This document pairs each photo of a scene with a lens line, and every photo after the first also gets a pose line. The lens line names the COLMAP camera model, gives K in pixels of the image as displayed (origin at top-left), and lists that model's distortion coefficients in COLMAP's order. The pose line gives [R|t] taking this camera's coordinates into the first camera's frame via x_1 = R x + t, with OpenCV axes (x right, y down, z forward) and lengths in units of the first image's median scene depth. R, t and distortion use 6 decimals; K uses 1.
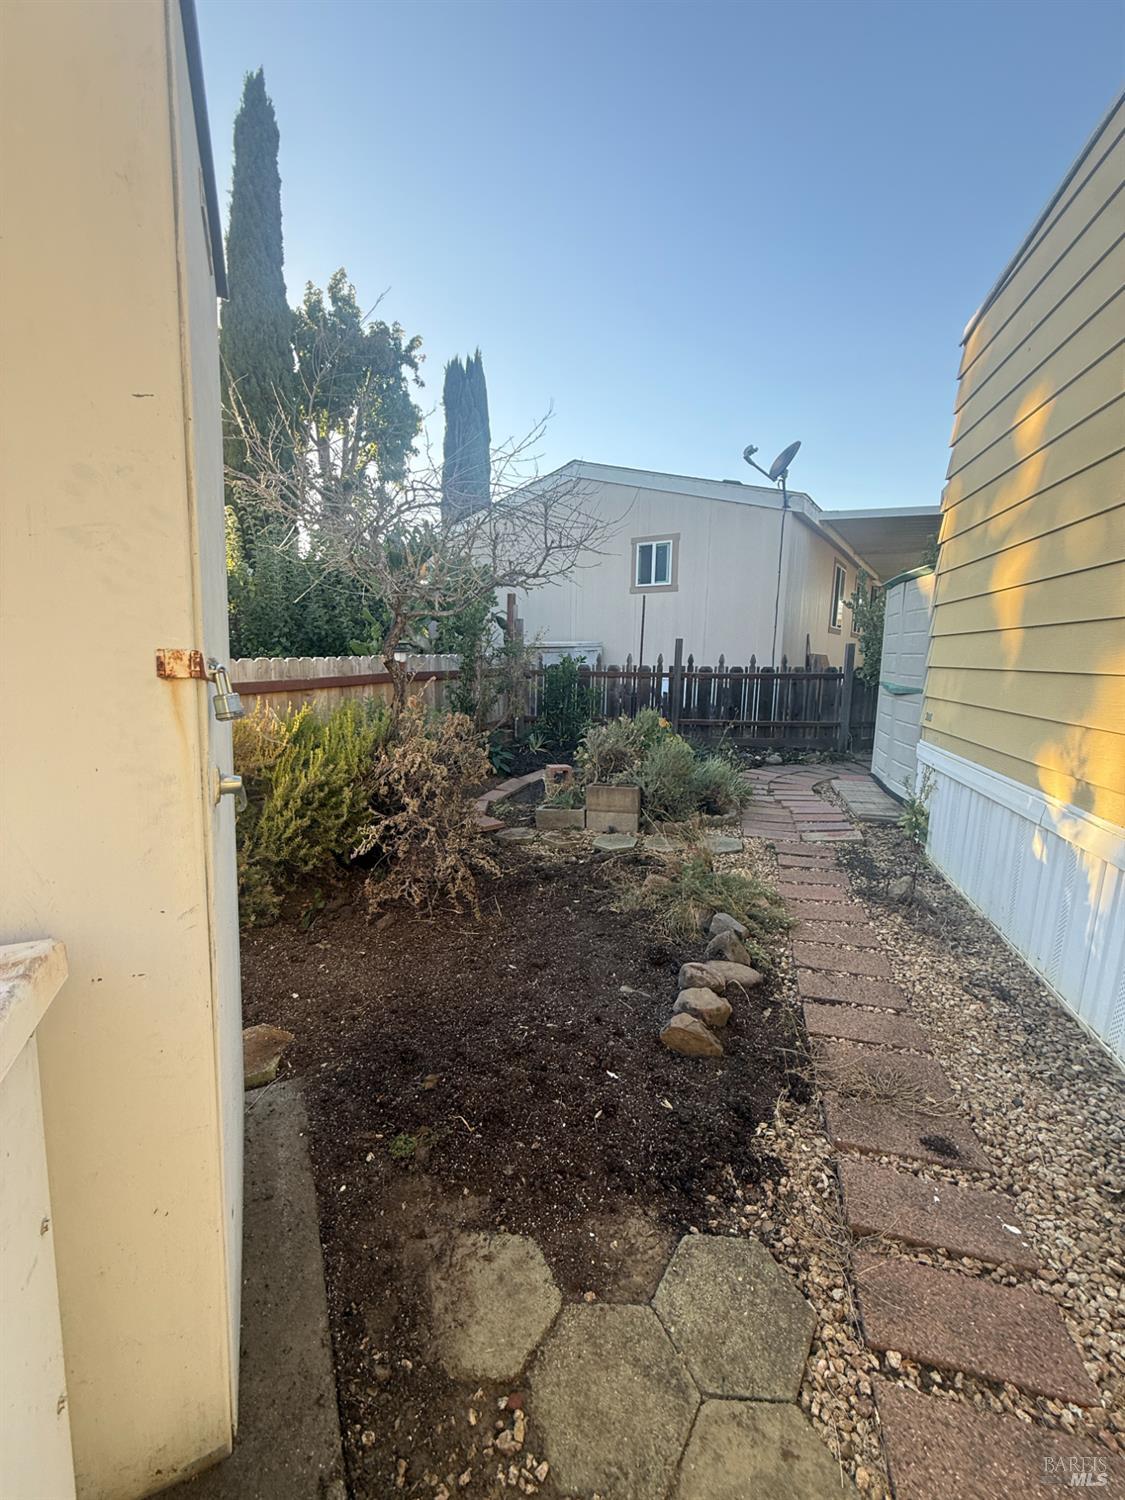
lens RADIAL K [[595.6, 0, 559.9], [0, 595.6, 746.9], [0, 0, 1]] dist [0.001400, -0.000139]
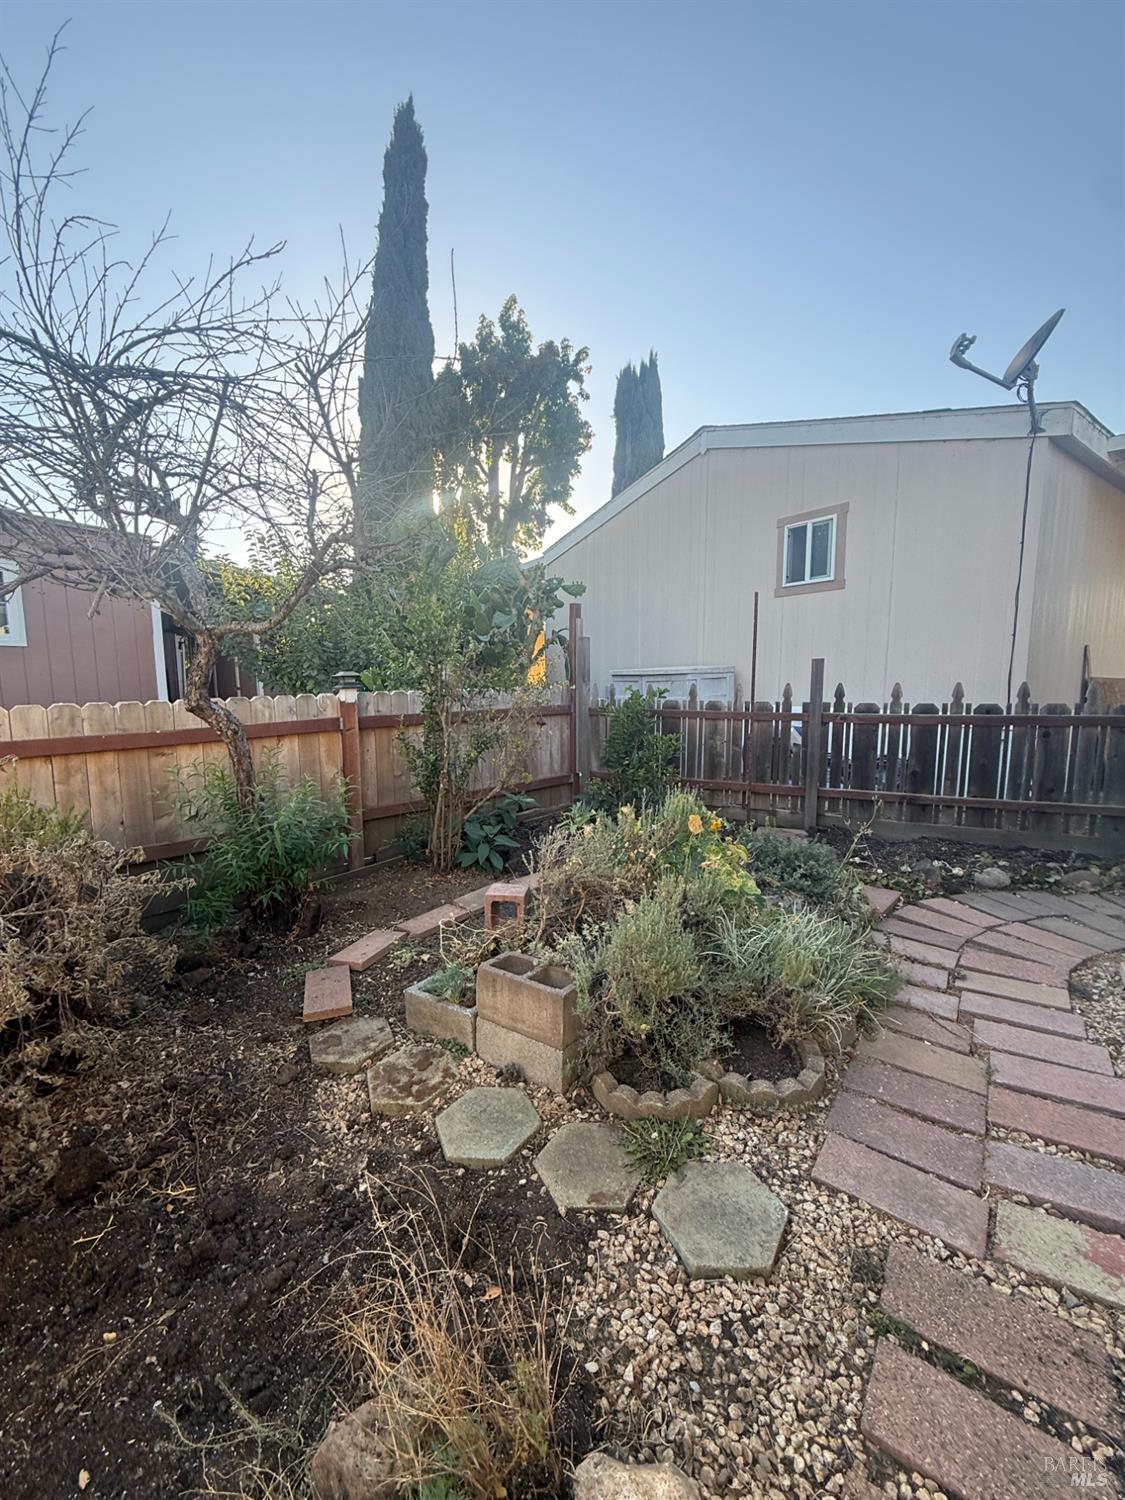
lens RADIAL K [[595.6, 0, 562.6], [0, 595.6, 749.4], [0, 0, 1]] dist [0.001400, -0.000139]
pose [[0.941183, 0.024332, -0.337020, 0.130736], [-0.037387, 0.998779, -0.032300, -0.047196], [0.335822, 0.043000, 0.940943, 0.271280]]
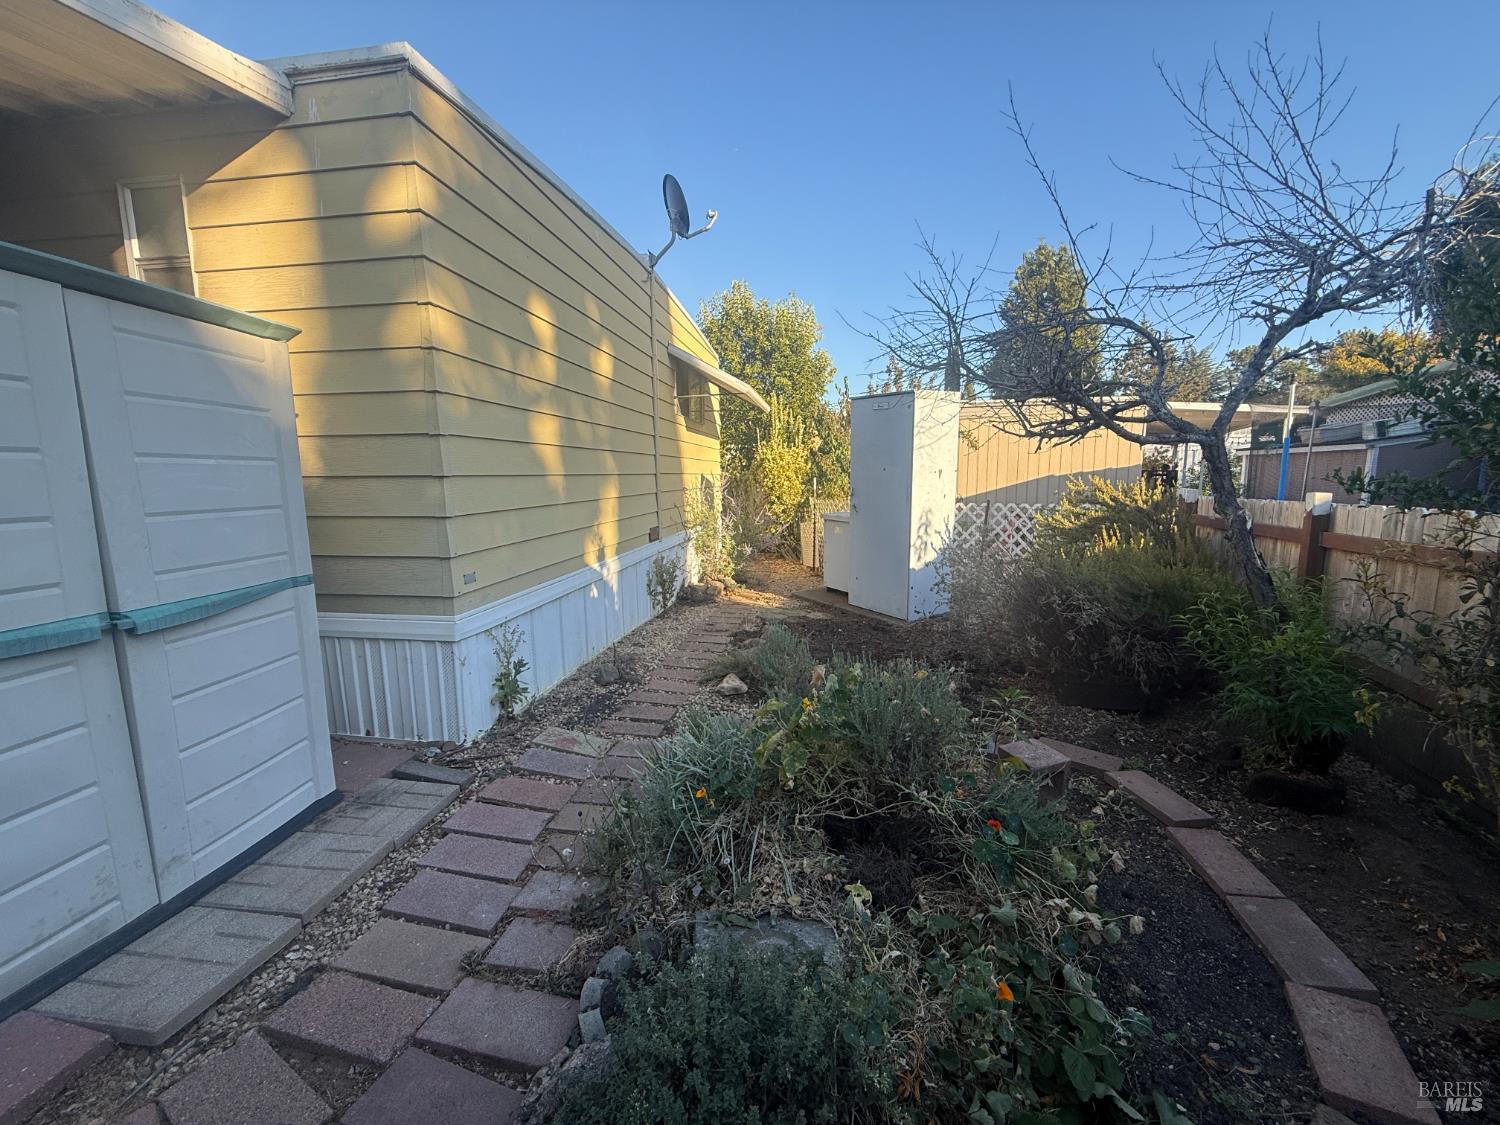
lens RADIAL K [[595.6, 0, 746.4], [0, 595.6, 561.5], [0, 0, 1]] dist [0.001400, -0.000139]
pose [[-0.992200, 0.017391, -0.123437, 0.151184], [-0.019192, 0.957103, 0.289110, -0.131795], [0.123170, 0.289224, -0.949304, 0.764791]]
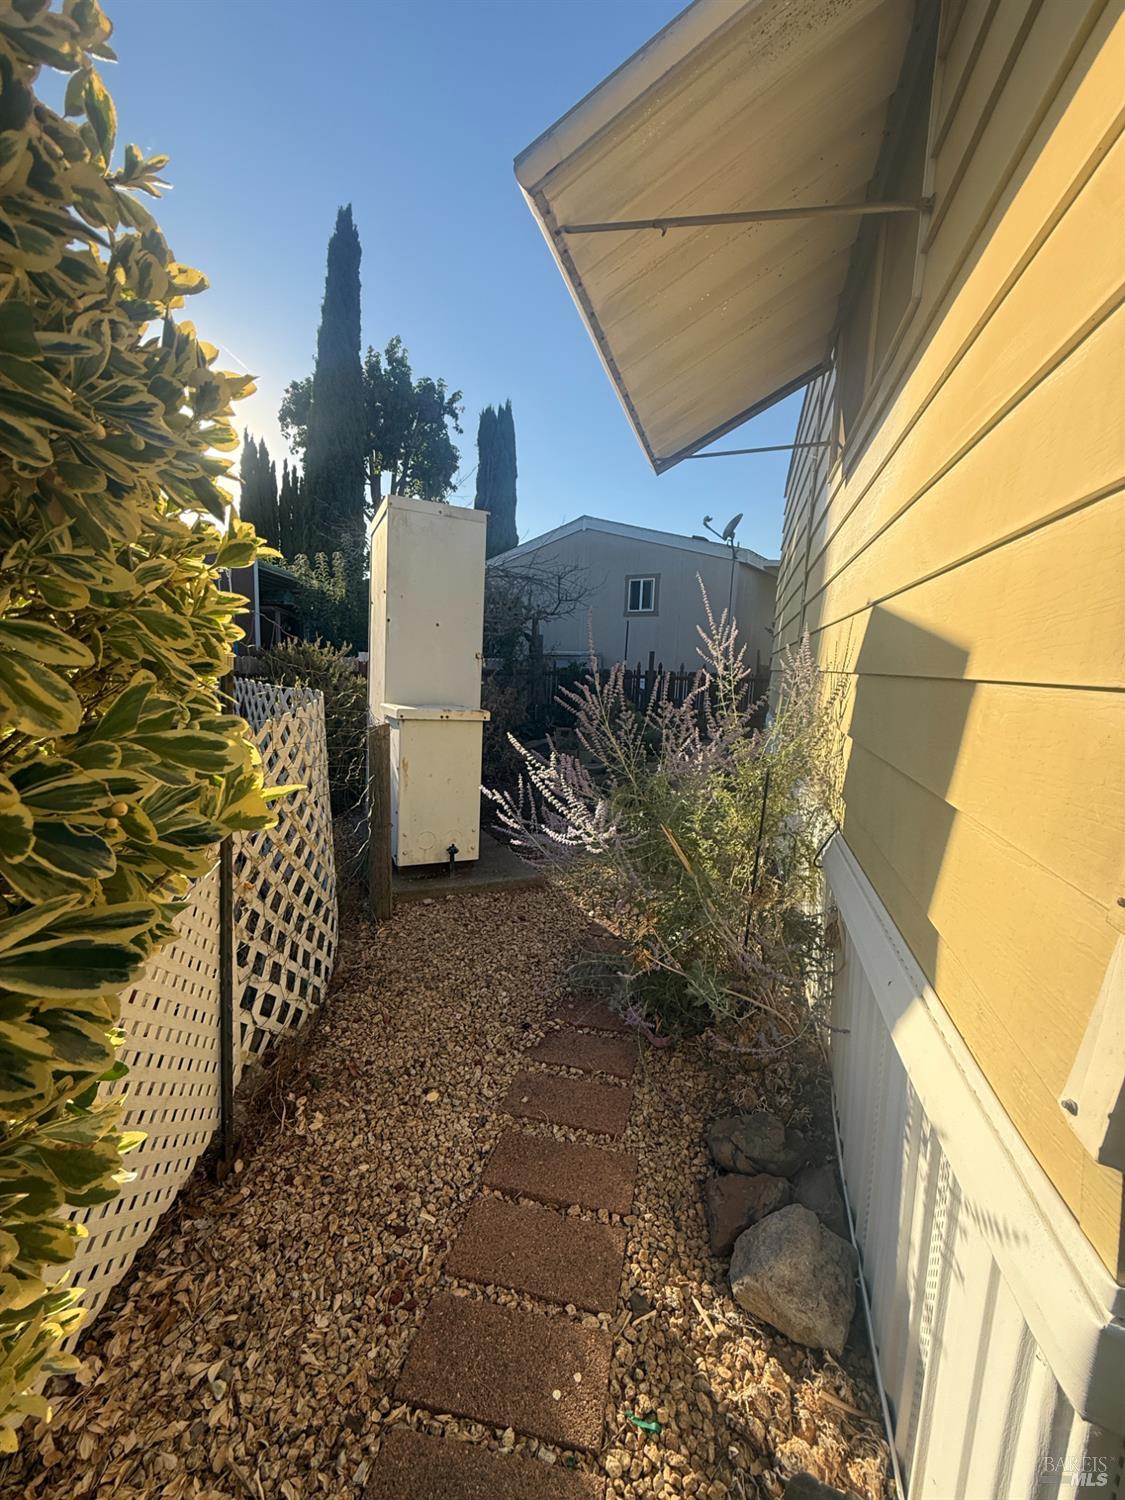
lens RADIAL K [[595.6, 0, 562.0], [0, 595.6, 744.1], [0, 0, 1]] dist [0.001400, -0.000139]
pose [[0.999508, 0.024322, -0.019823, 0.014435], [-0.024701, 0.999513, -0.019056, 0.059186], [0.019350, 0.019536, 0.999622, -0.345877]]
